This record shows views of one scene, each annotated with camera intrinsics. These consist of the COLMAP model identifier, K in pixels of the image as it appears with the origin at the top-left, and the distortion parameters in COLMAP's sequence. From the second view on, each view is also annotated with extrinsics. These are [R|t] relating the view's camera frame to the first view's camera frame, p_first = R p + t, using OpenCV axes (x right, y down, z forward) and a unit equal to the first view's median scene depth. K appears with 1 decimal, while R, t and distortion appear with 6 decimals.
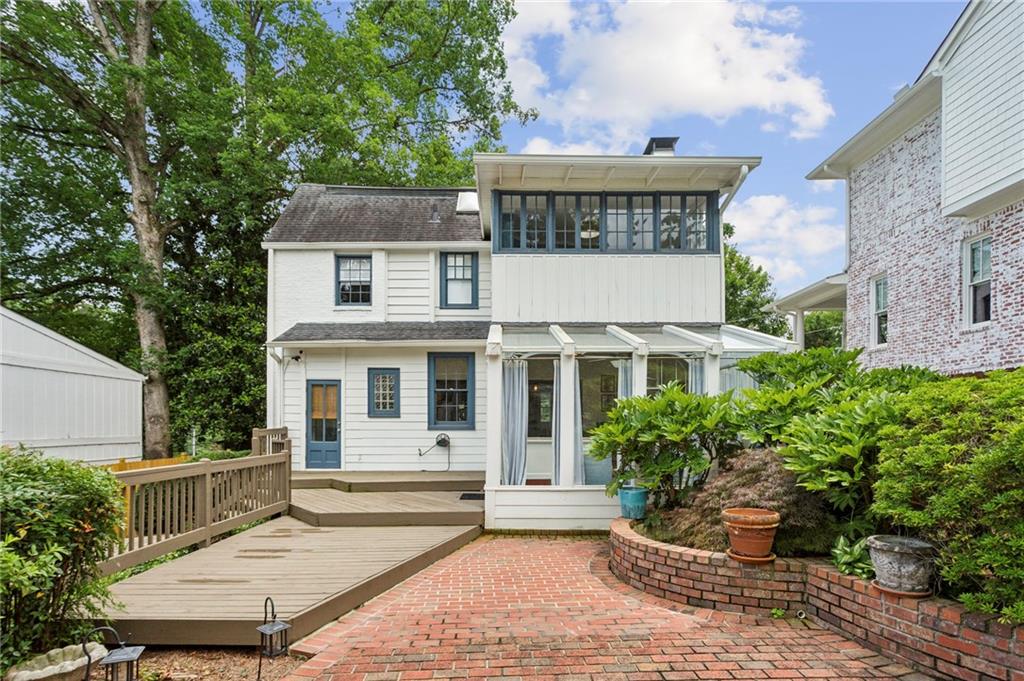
lens RADIAL K [[526.3, 0, 511.4], [0, 526.3, 439.9], [0, 0, 1]] dist [0.002640, 0.001466]
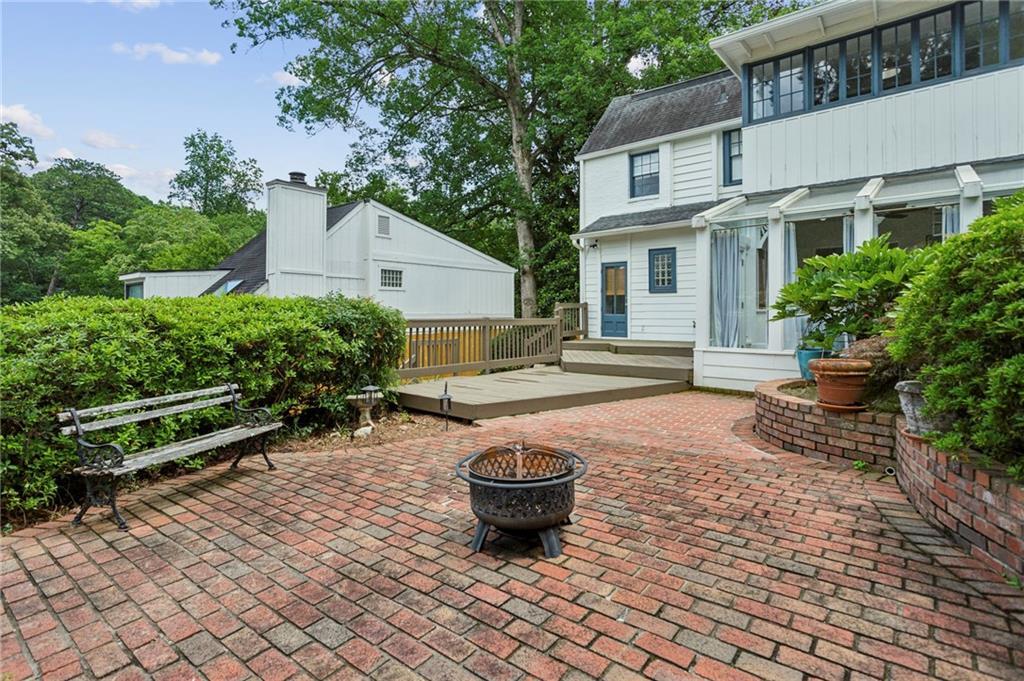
lens RADIAL K [[521.8, 0, 512.2], [0, 521.8, 324.5], [0, 0, 1]] dist [-0.000624, 0.019006]
pose [[0.765885, 0.011068, -0.642882, 0.219118], [-0.013414, 0.999909, 0.001234, 0.027215], [0.642838, 0.007678, 0.765964, -0.051367]]
